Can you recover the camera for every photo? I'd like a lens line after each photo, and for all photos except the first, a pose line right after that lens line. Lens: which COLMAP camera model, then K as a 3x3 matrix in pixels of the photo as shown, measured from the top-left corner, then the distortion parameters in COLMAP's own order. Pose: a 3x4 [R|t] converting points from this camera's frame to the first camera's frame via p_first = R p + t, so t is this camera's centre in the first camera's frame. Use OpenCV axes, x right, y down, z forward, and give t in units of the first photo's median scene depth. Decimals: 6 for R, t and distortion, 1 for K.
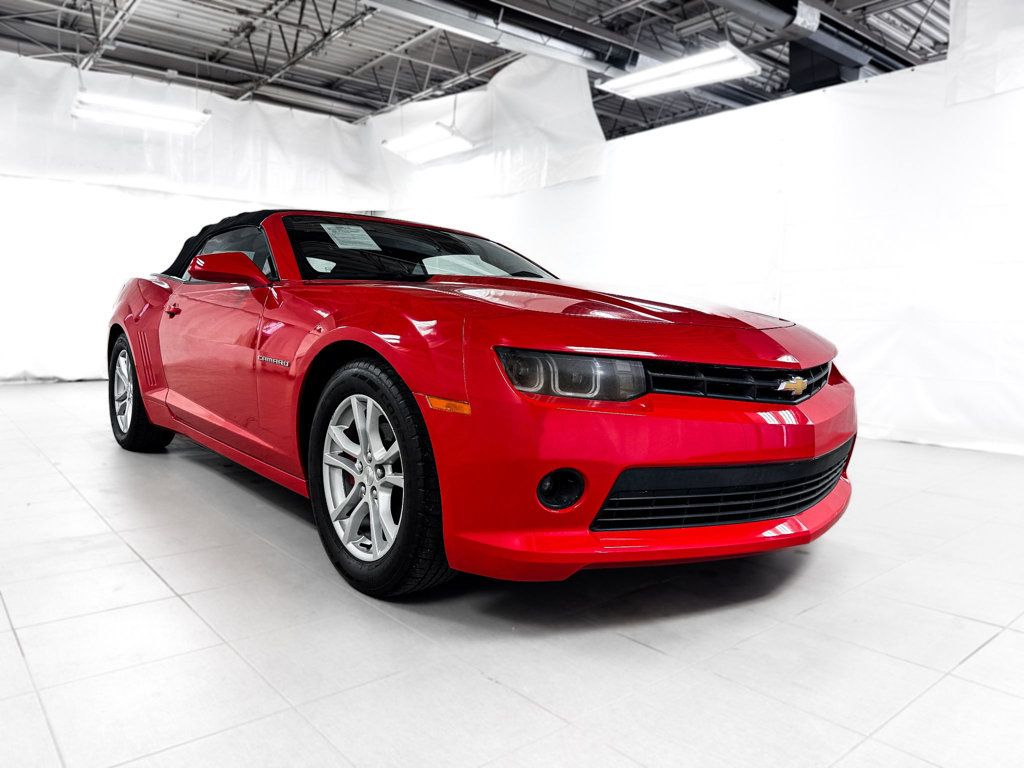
lens RADIAL K [[731.1, 0, 503.6], [0, 731.1, 387.7], [0, 0, 1]] dist [0.024199, -0.031559]
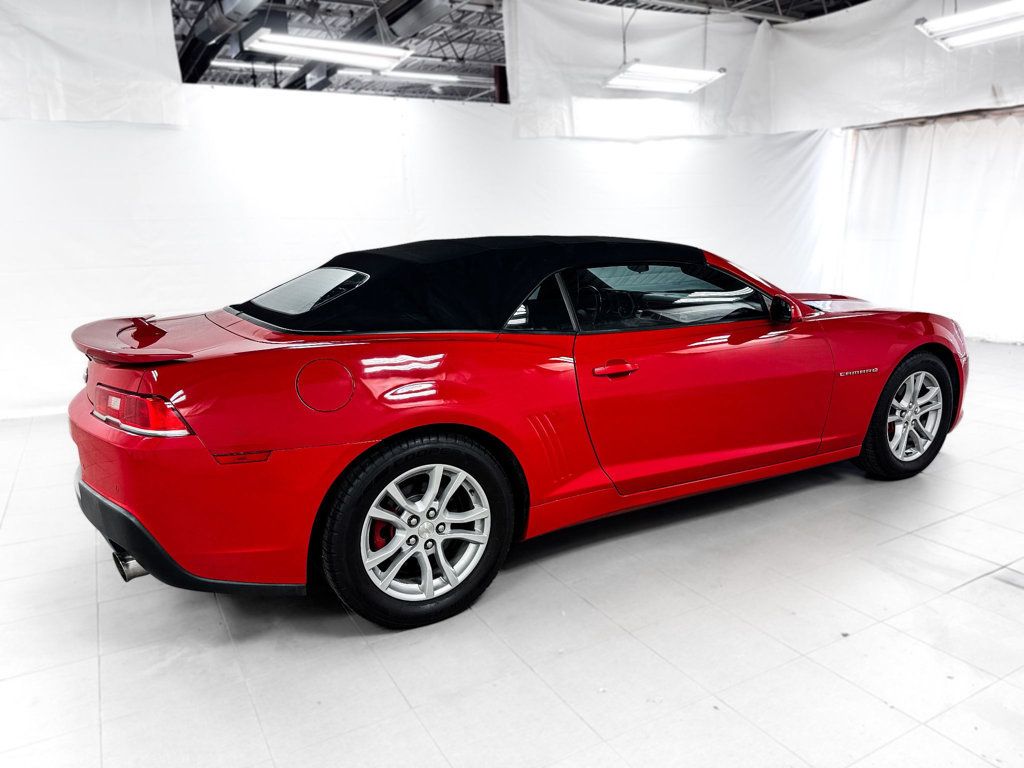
lens RADIAL K [[731.1, 0, 511.3], [0, 731.1, 387.0], [0, 0, 1]] dist [0.024199, -0.031559]
pose [[0.157591, -0.235653, 0.958975, -0.984656], [0.119182, 0.968550, 0.218420, -0.218654], [-0.980286, 0.079871, 0.180720, 0.784751]]
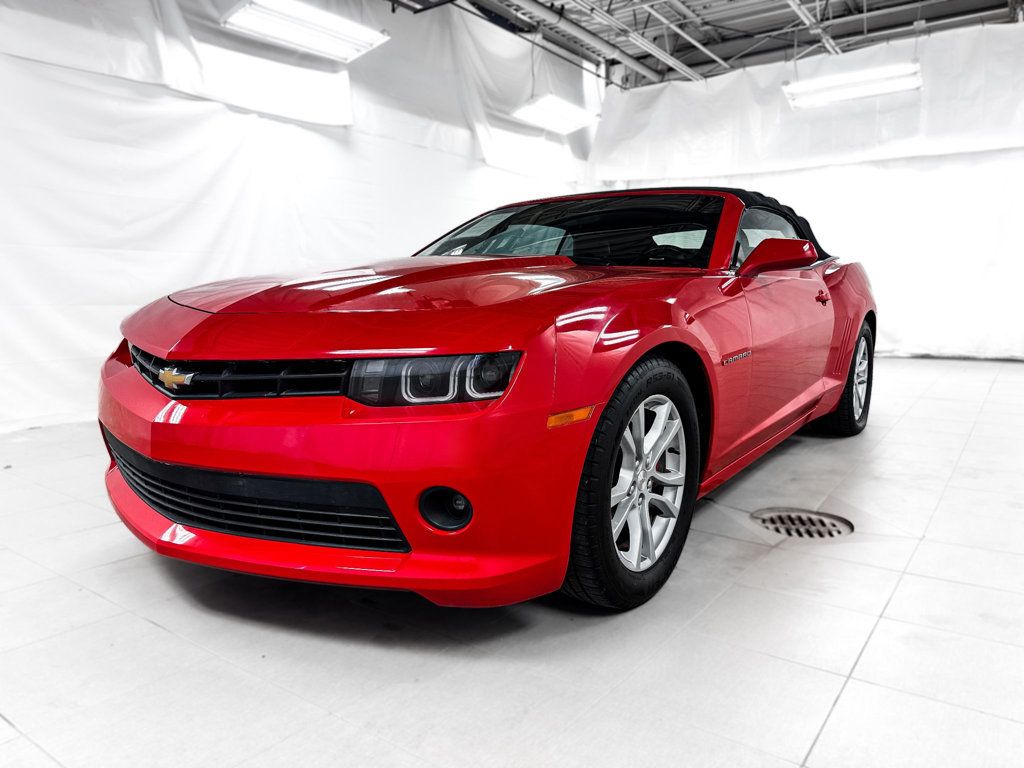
lens RADIAL K [[731.1, 0, 512.5], [0, 731.1, 389.7], [0, 0, 1]] dist [0.024199, -0.031559]
pose [[0.274394, 0.113331, -0.954916, 0.590137], [-0.077015, 0.992431, 0.095653, -0.045109], [0.958528, 0.047296, 0.281045, 0.495673]]
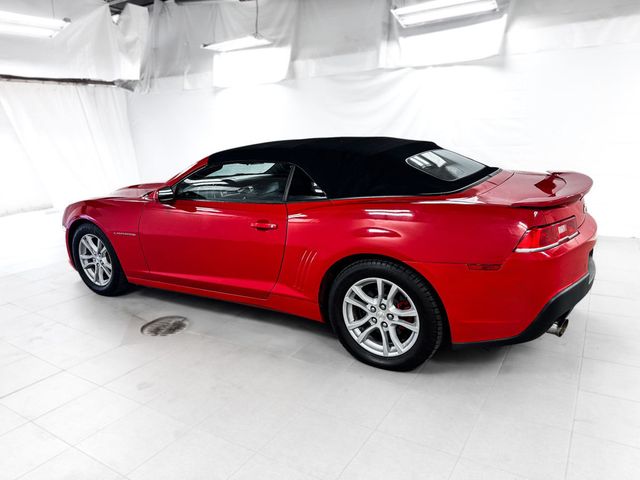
lens RADIAL K [[456.9, 0, 322.8], [0, 456.9, 238.9], [0, 0, 1]] dist [0.024199, -0.031559]
pose [[-0.949105, 0.089271, -0.302044, 0.031913], [-0.010841, 0.949163, 0.314597, -0.285851], [0.314774, 0.301860, -0.899888, 1.667094]]
